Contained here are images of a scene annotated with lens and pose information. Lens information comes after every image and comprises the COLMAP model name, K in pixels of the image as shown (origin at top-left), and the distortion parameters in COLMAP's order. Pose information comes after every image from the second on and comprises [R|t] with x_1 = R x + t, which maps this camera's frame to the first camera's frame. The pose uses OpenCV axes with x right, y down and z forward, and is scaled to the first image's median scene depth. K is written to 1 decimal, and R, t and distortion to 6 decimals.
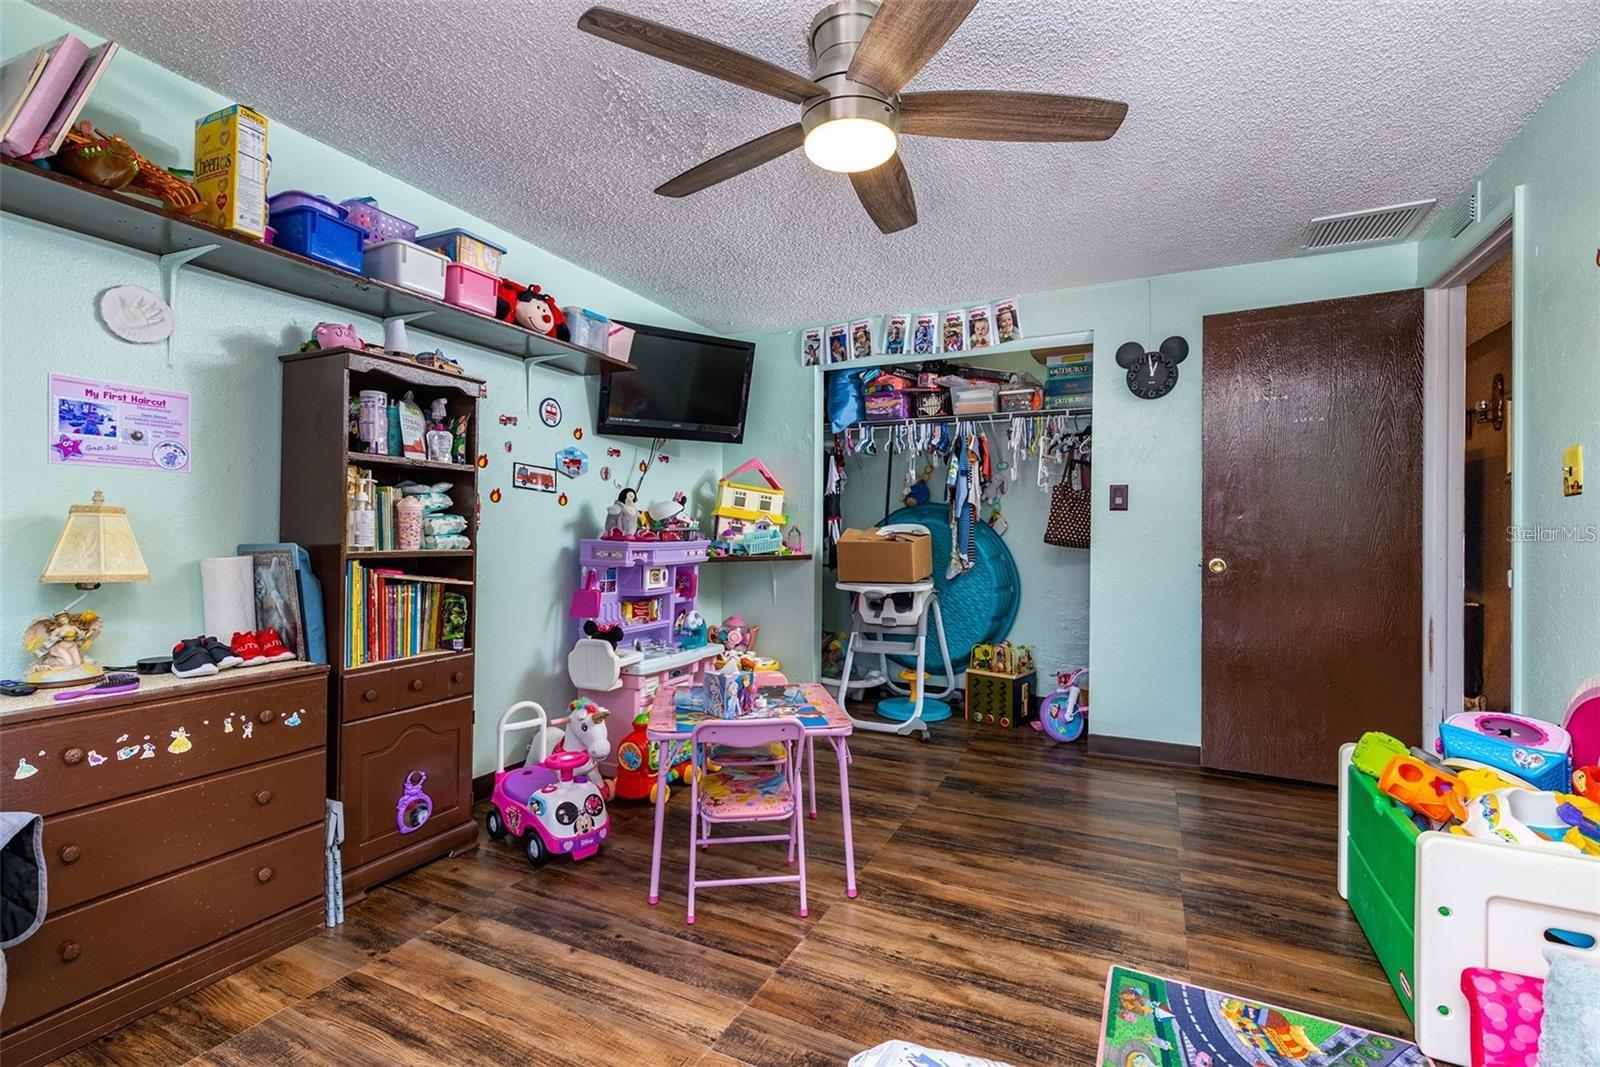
lens RADIAL K [[711.2, 0, 802.6], [0, 711.2, 533.4], [0, 0, 1]] dist [0.010542, -0.000108]
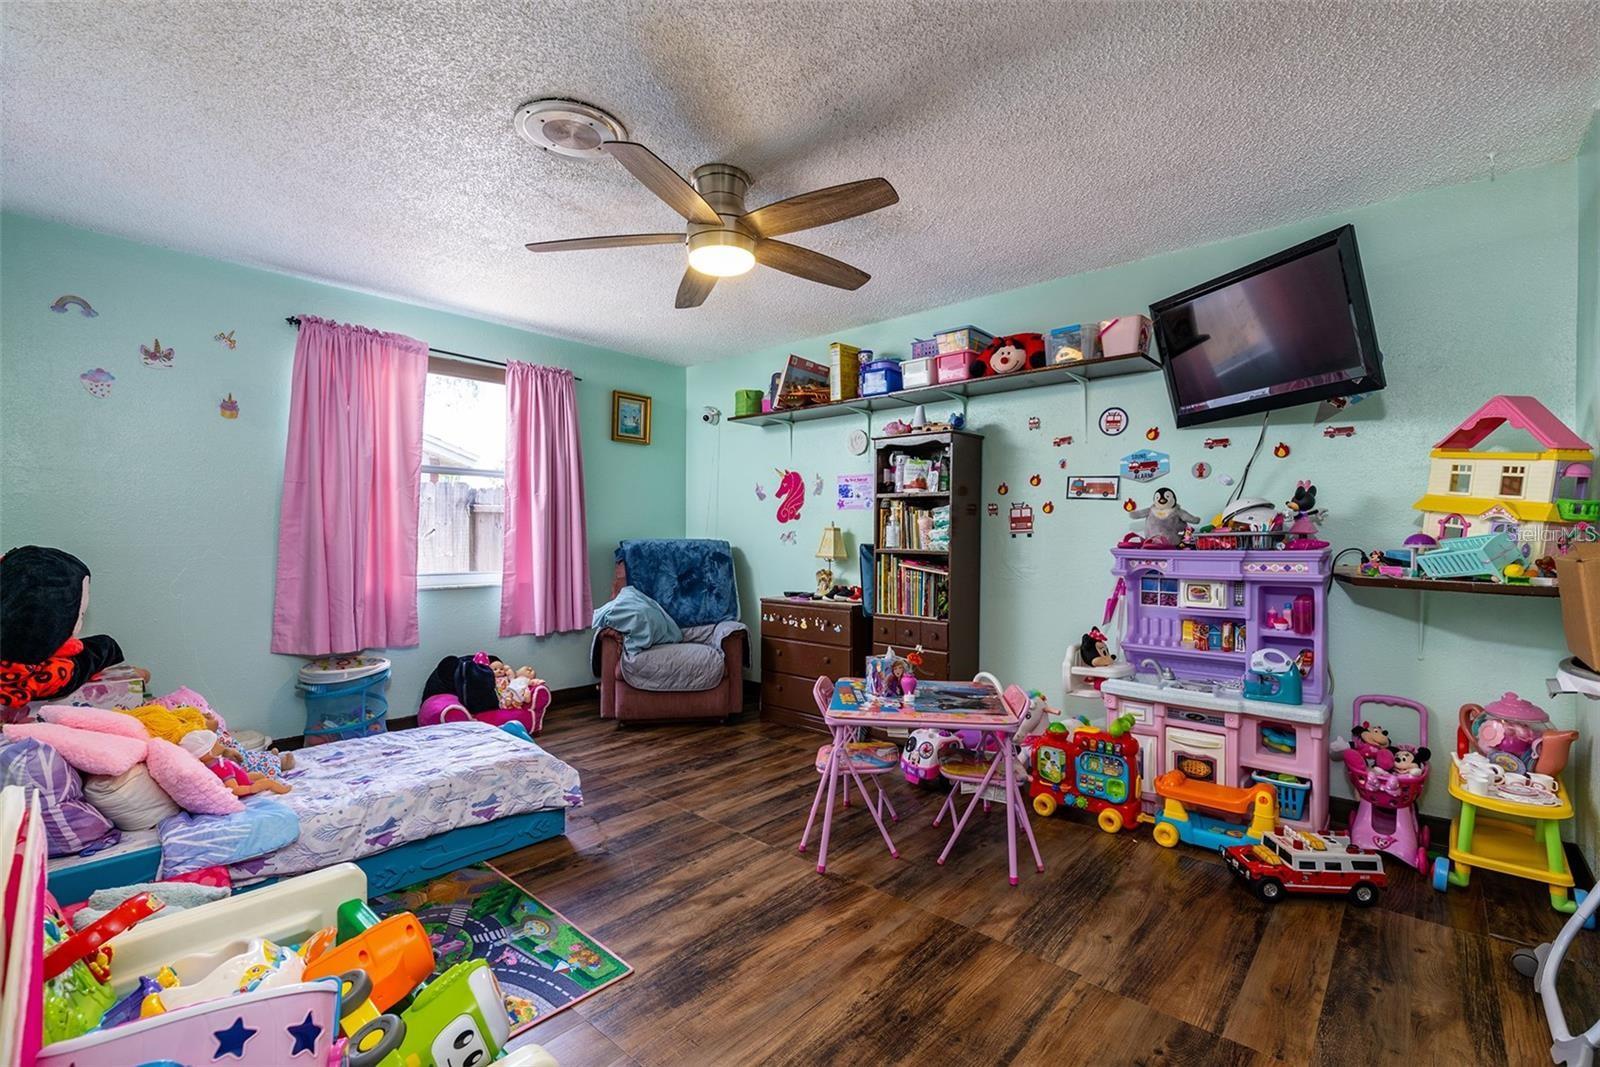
lens RADIAL K [[711.2, 0, 802.8], [0, 711.2, 535.8], [0, 0, 1]] dist [0.010542, -0.000108]
pose [[-0.269046, -0.005847, -0.963110, 0.996362], [-0.003339, 0.999981, -0.005138, 0.001709], [0.963122, 0.001833, -0.269060, 1.118469]]
